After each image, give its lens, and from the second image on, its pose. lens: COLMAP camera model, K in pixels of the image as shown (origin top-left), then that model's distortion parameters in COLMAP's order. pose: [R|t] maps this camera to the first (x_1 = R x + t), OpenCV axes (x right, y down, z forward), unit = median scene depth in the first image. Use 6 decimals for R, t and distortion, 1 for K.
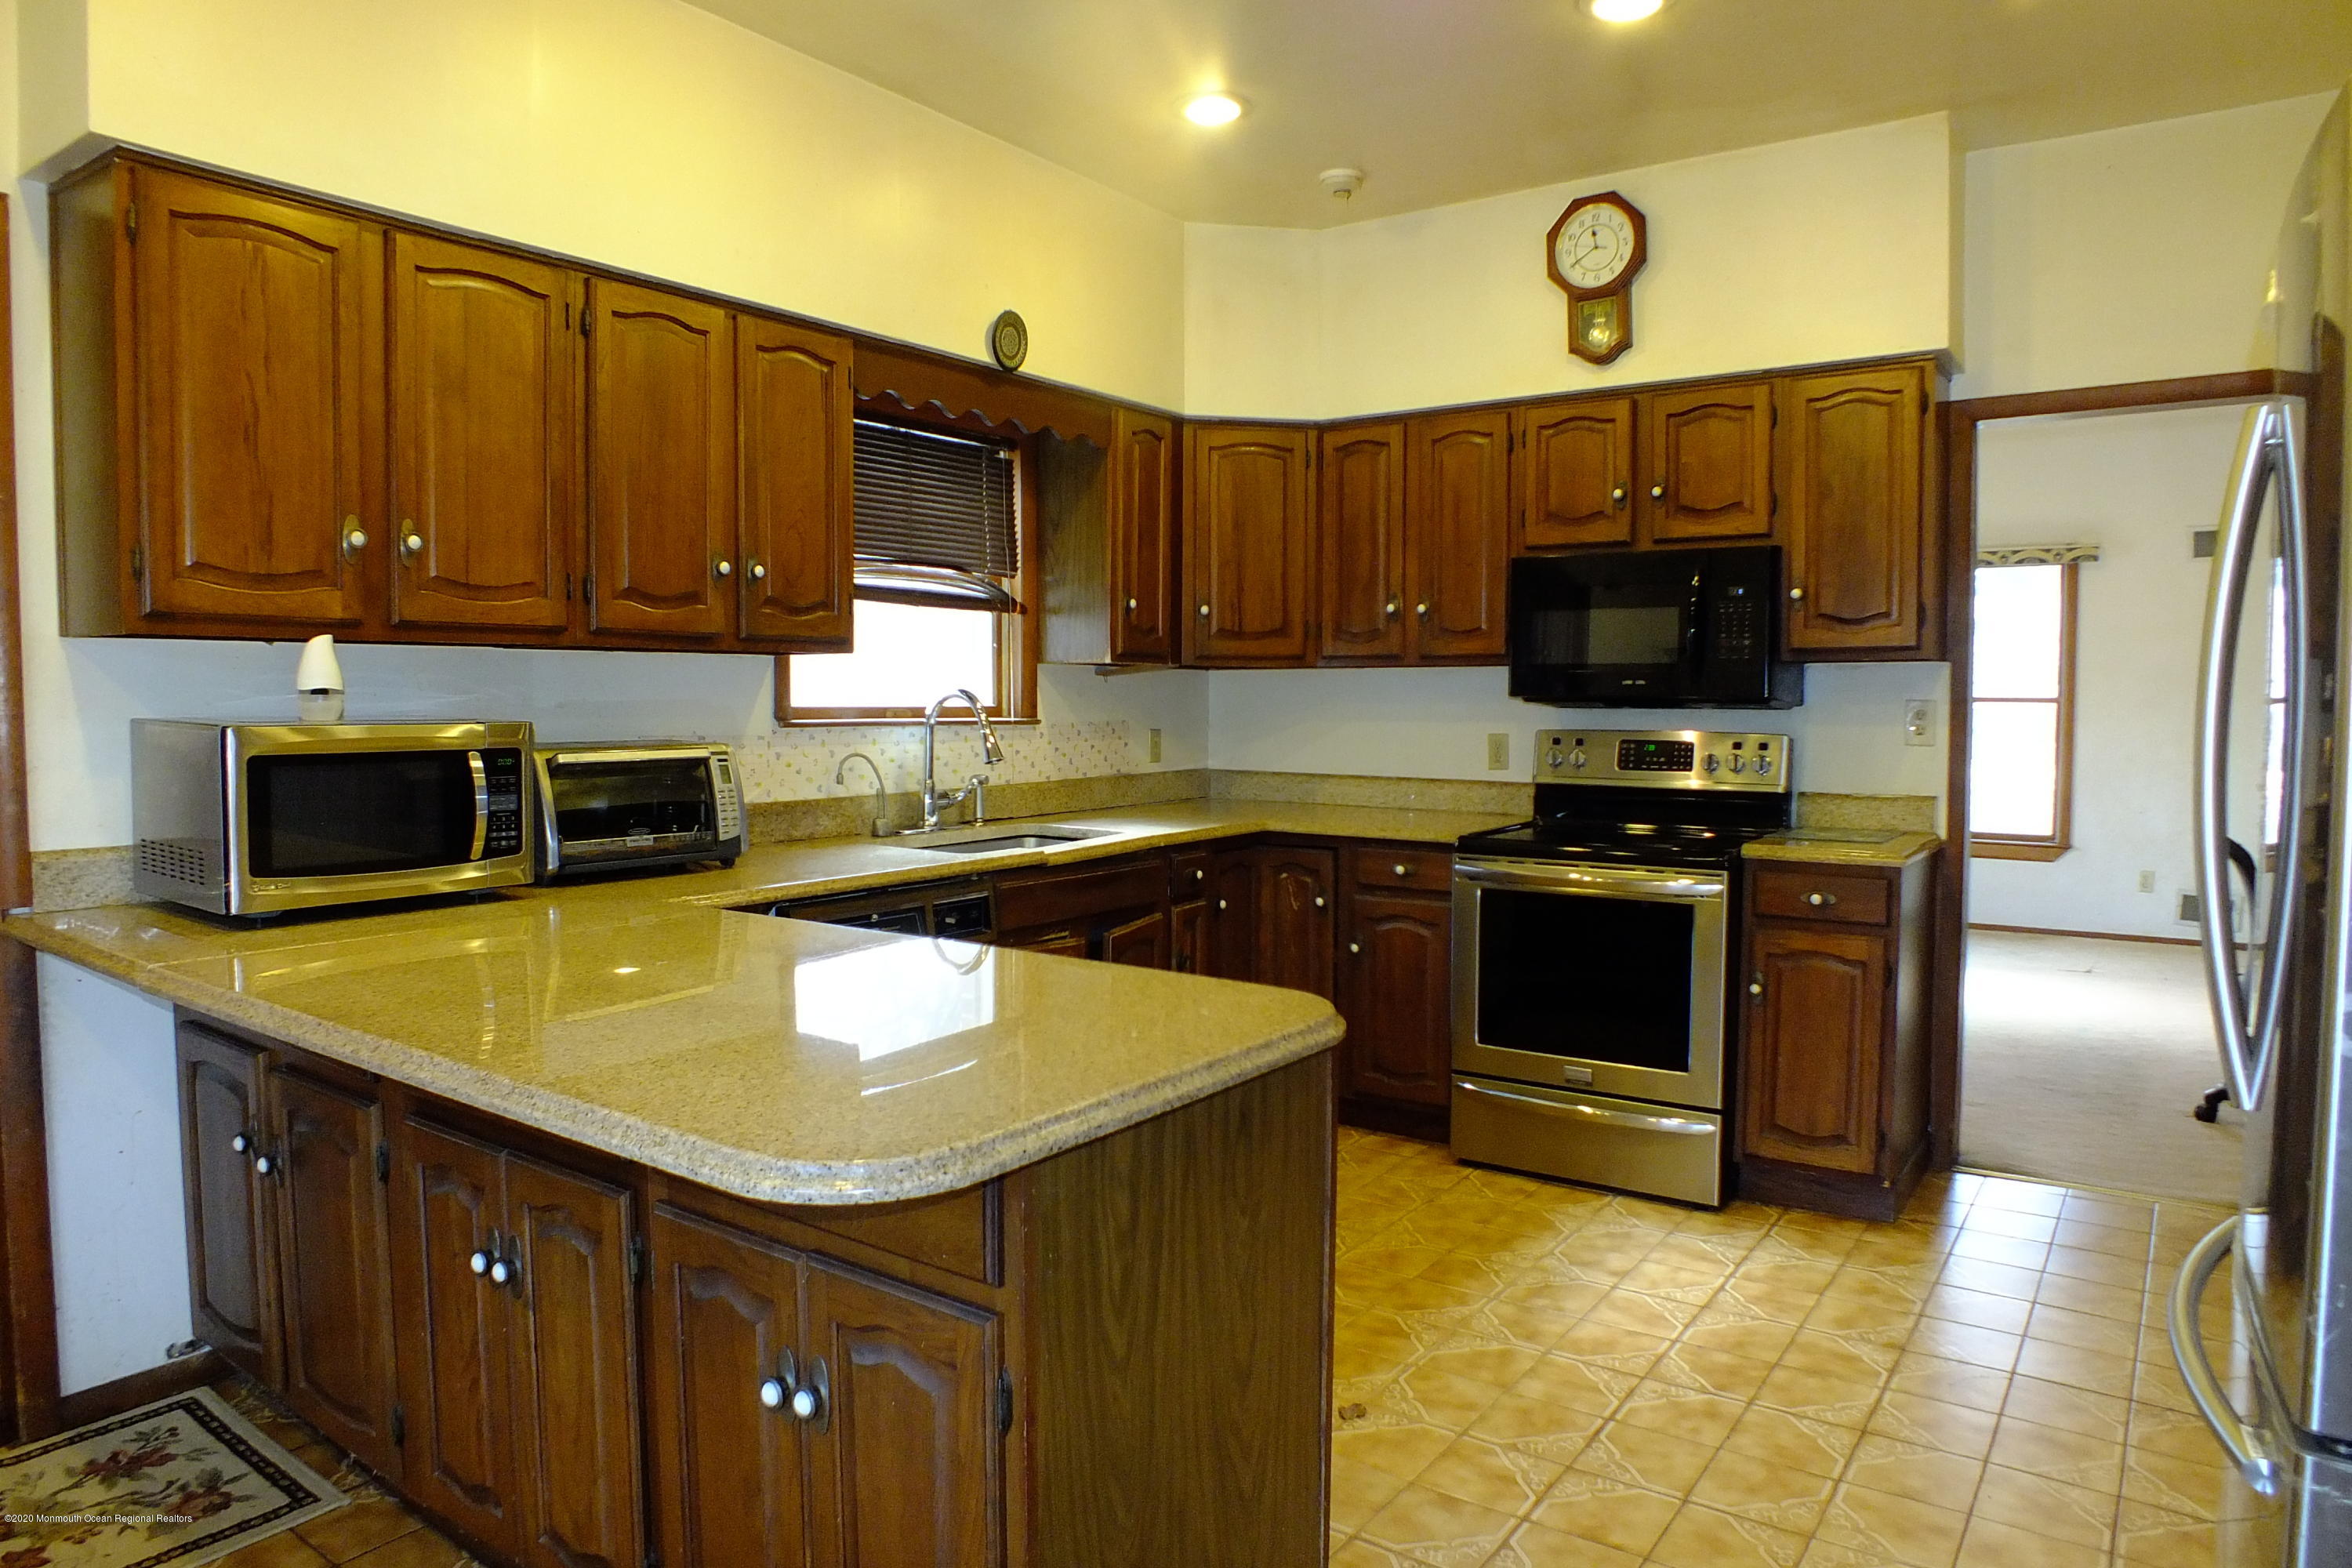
lens RADIAL K [[1475.7, 0, 1161.8], [0, 1475.7, 785.3], [0, 0, 1]] dist [-0.073439, 0.000015]
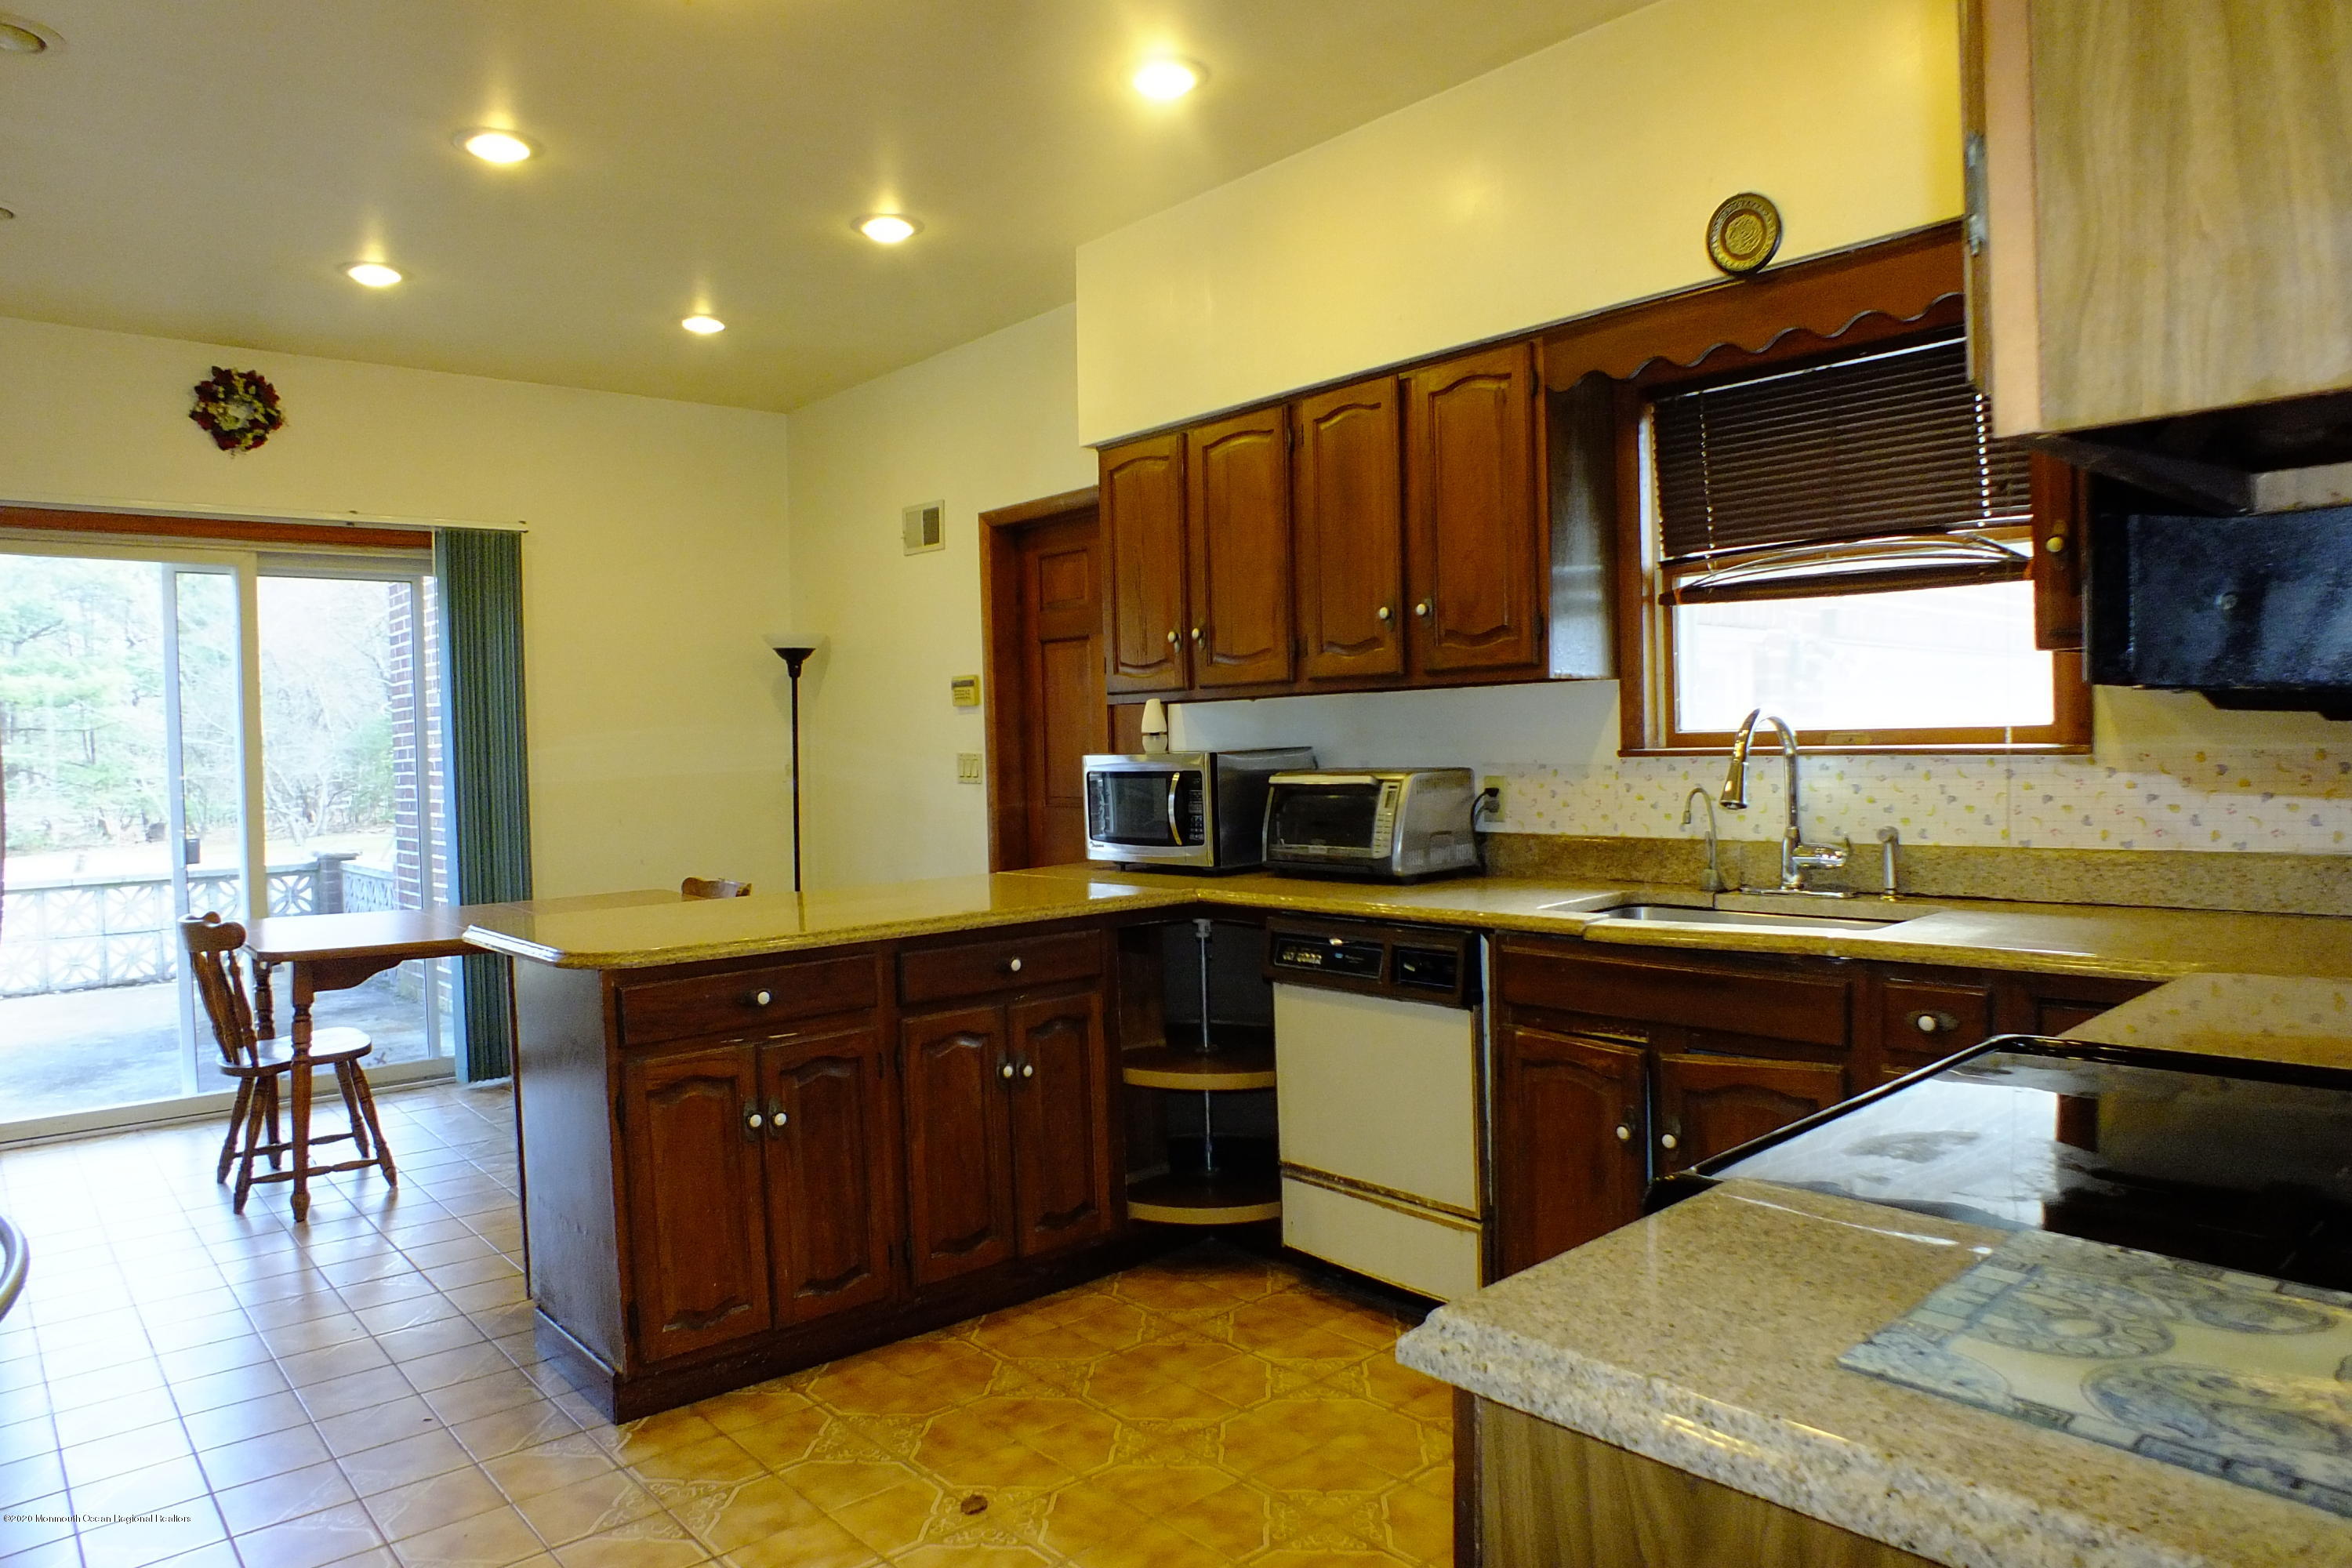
lens RADIAL K [[1475.7, 0, 1161.8], [0, 1475.7, 785.3], [0, 0, 1]] dist [-0.073439, 0.000015]
pose [[-0.218037, 0.029371, -0.975498, 0.706761], [-0.034214, 0.998703, 0.037717, -0.046668], [0.975341, 0.041599, -0.216749, 0.927437]]
